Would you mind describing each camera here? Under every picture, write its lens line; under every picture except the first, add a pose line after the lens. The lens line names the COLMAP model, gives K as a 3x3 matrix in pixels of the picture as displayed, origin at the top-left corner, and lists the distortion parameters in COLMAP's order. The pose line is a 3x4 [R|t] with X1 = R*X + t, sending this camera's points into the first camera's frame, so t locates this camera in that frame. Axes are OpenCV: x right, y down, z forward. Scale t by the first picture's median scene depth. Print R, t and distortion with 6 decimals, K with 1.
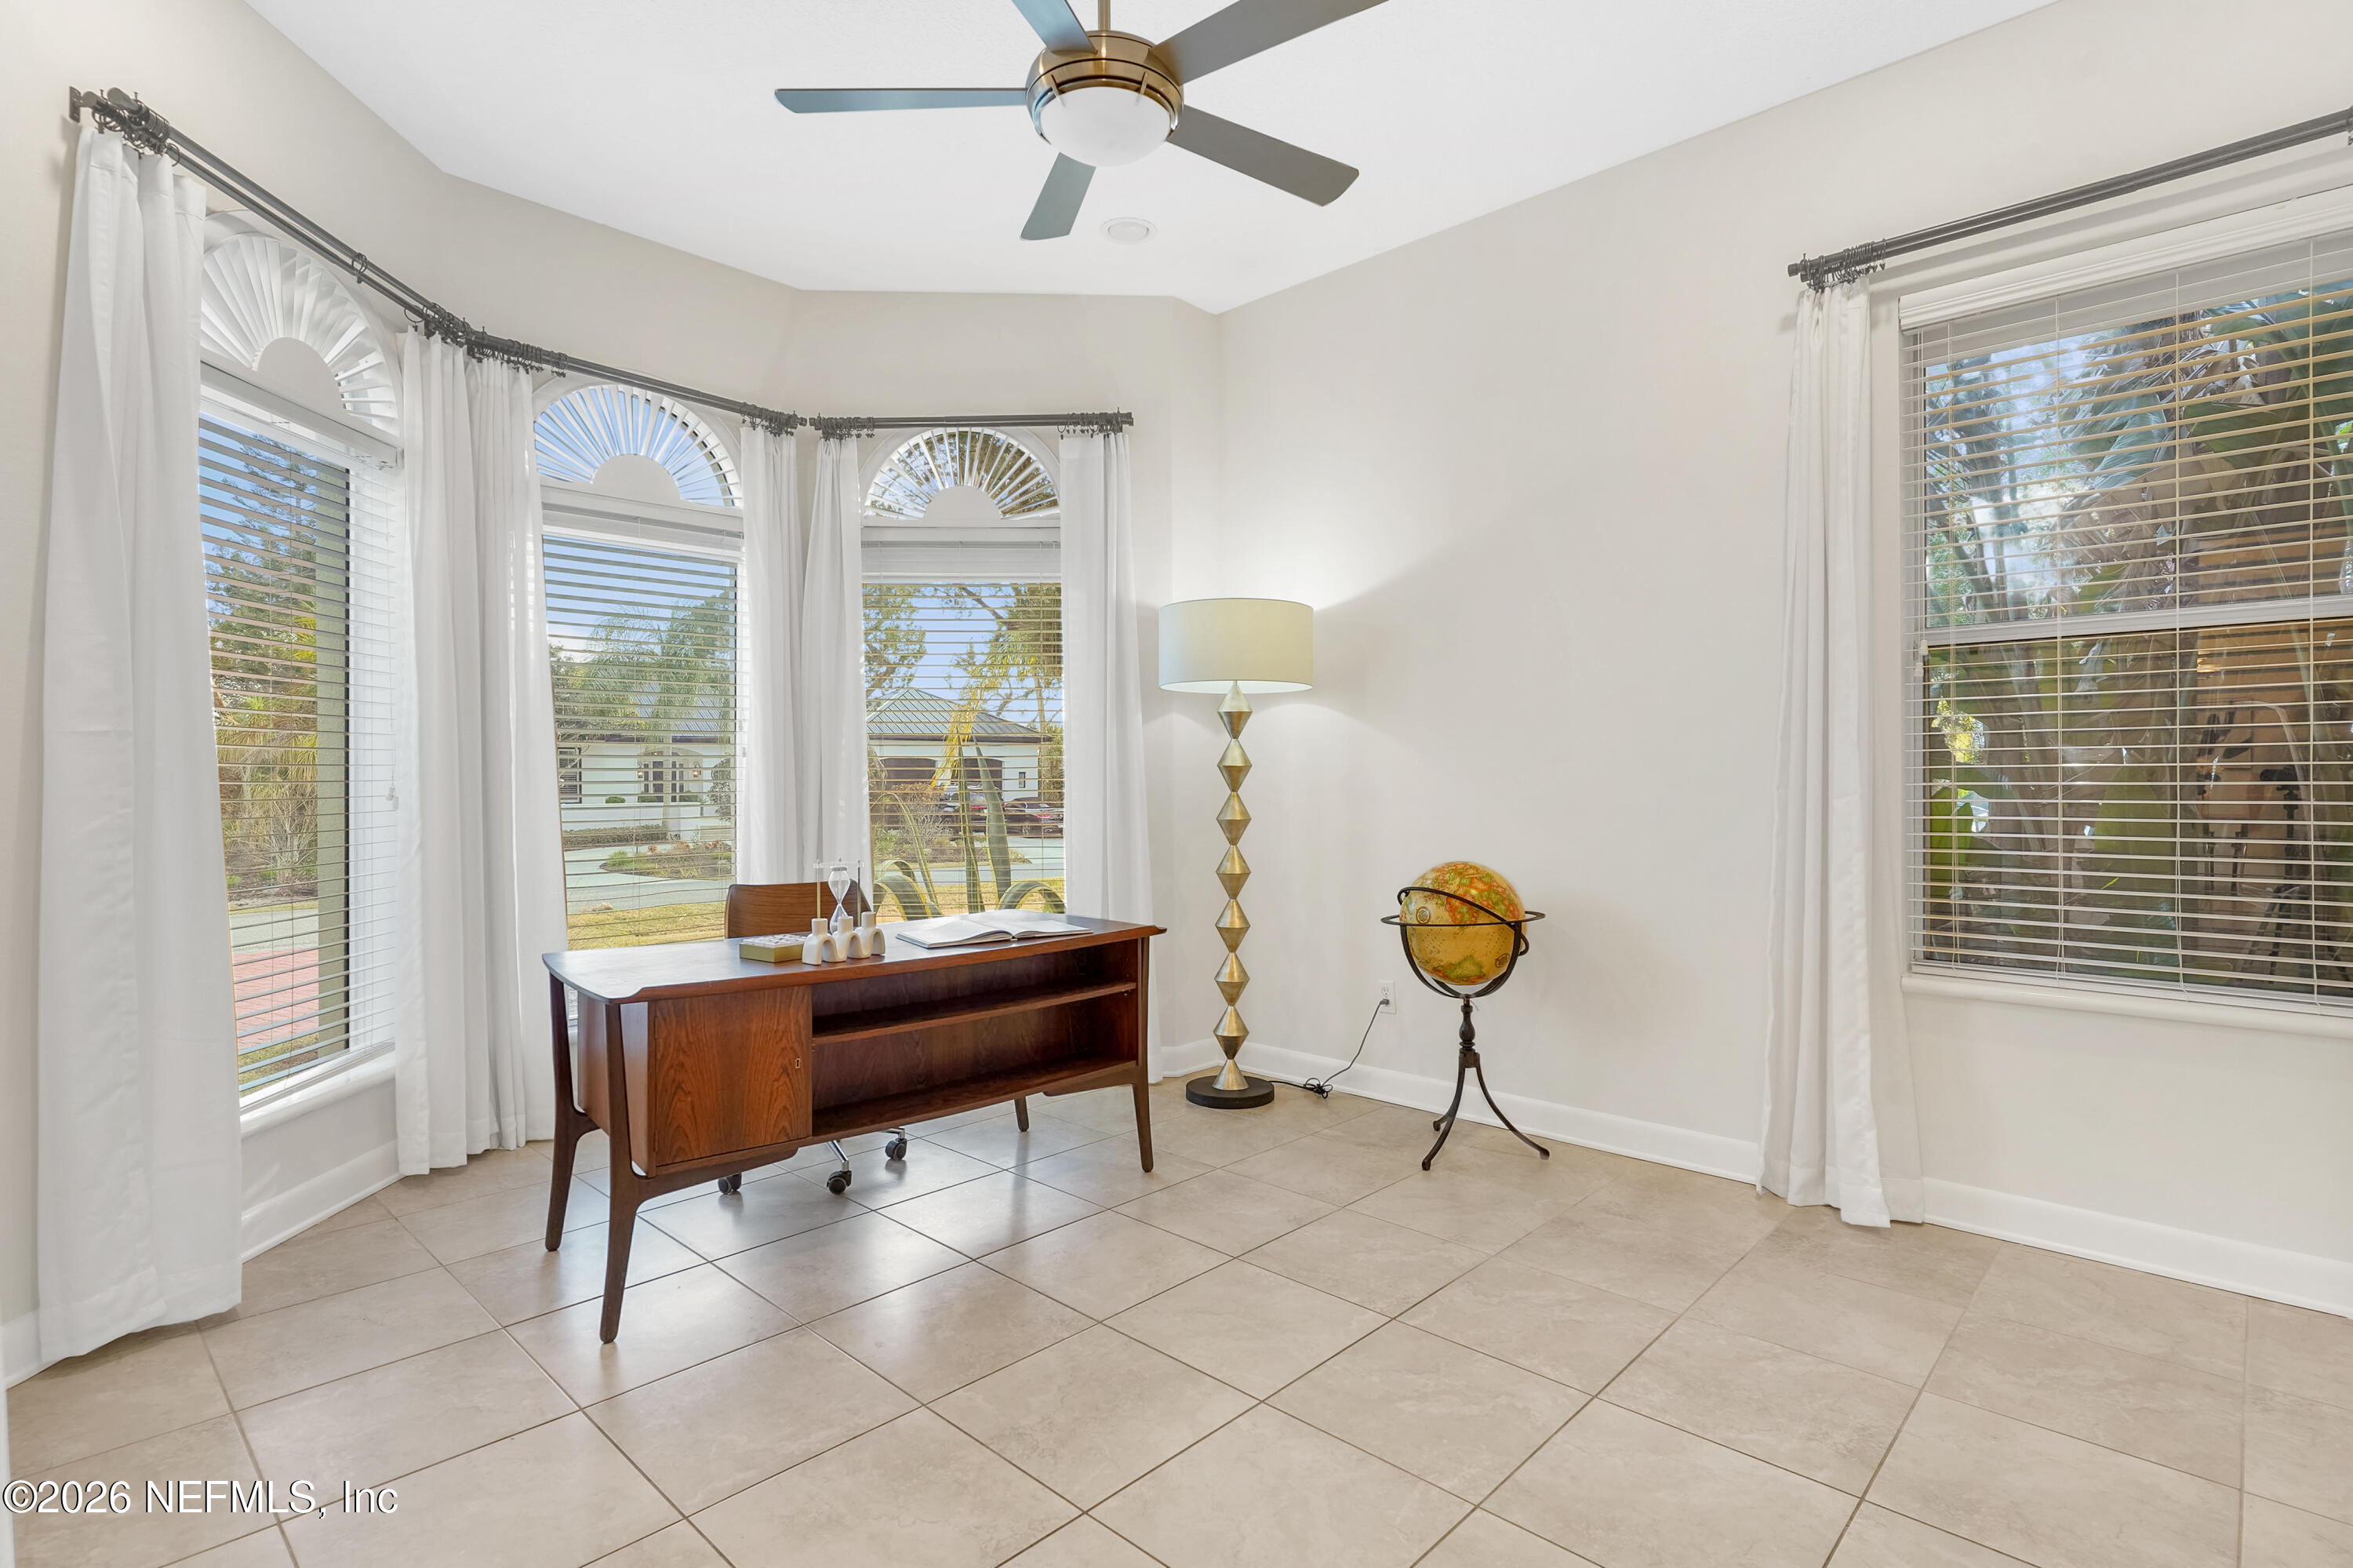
lens RADIAL K [[1138.0, 0, 1183.8], [0, 1138.0, 744.6], [0, 0, 1]] dist [-0.003755, 0.000826]
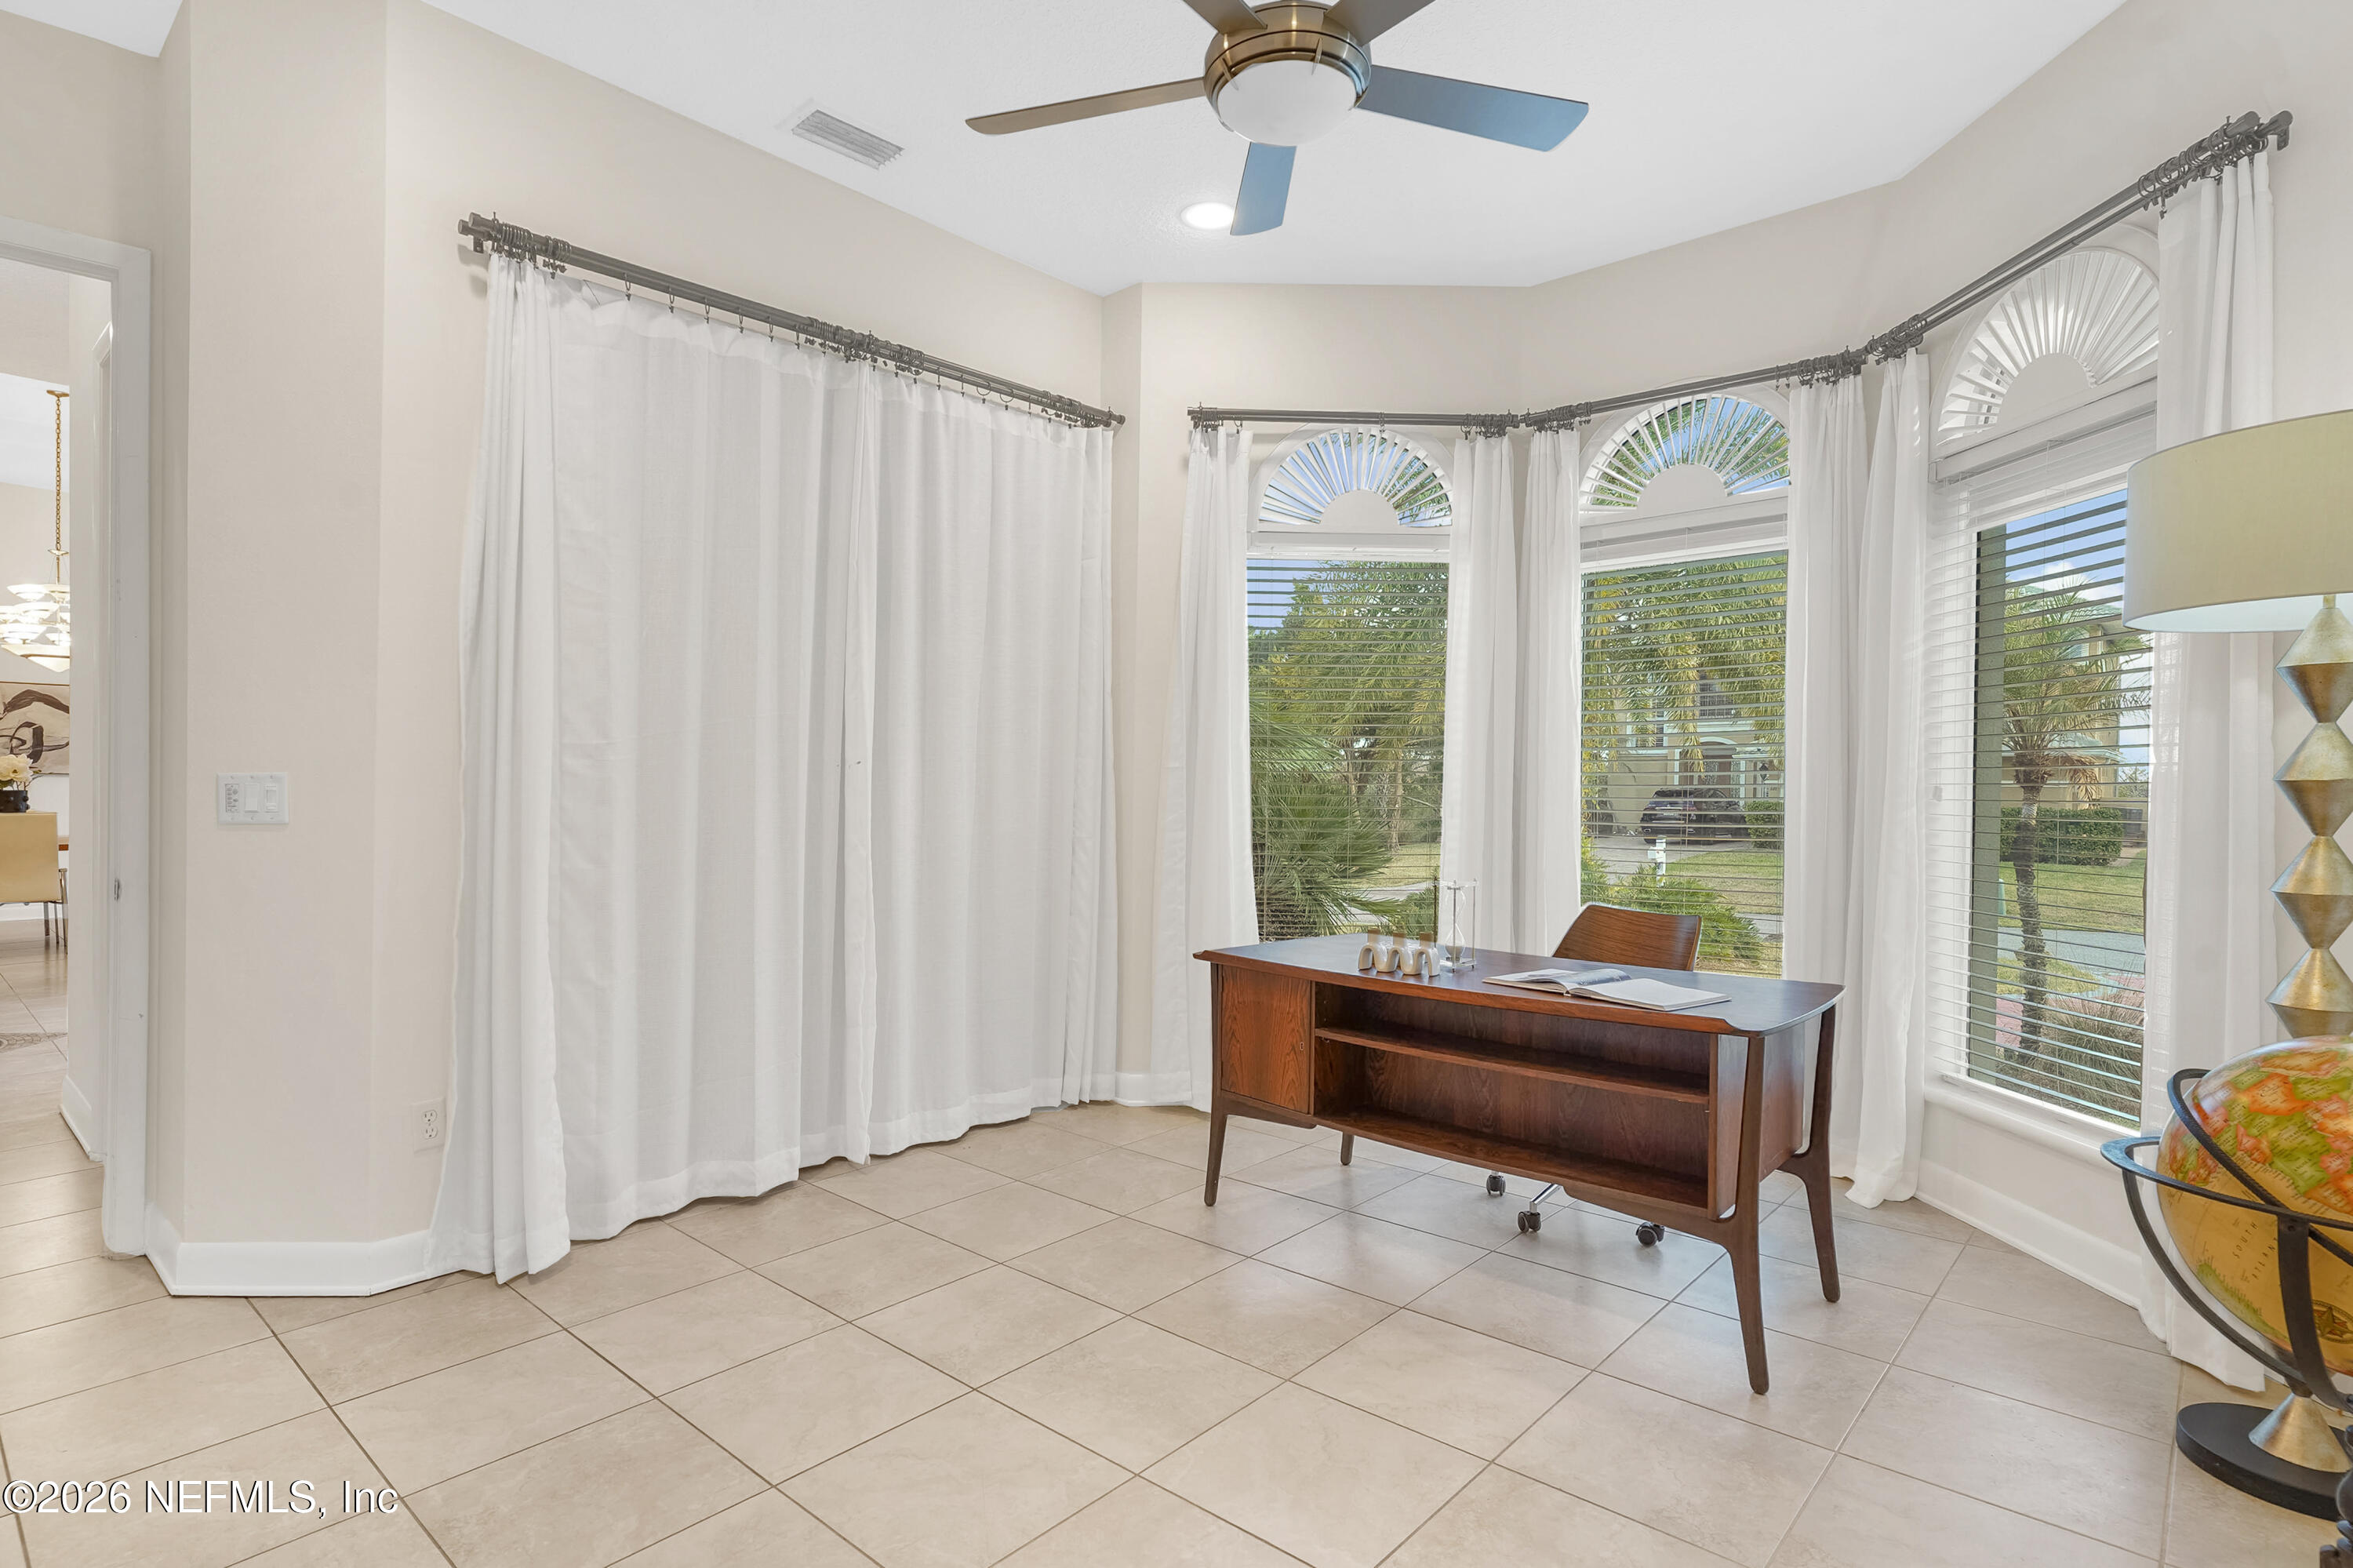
lens RADIAL K [[1215.6, 0, 1176.5], [0, 1215.6, 784.0], [0, 0, 1]] dist [-0.002796, 0.000303]
pose [[0.025458, -0.005090, -0.999663, 0.734040], [0.023821, 0.999706, -0.004484, 0.016593], [0.999392, -0.023699, 0.025572, 0.709739]]
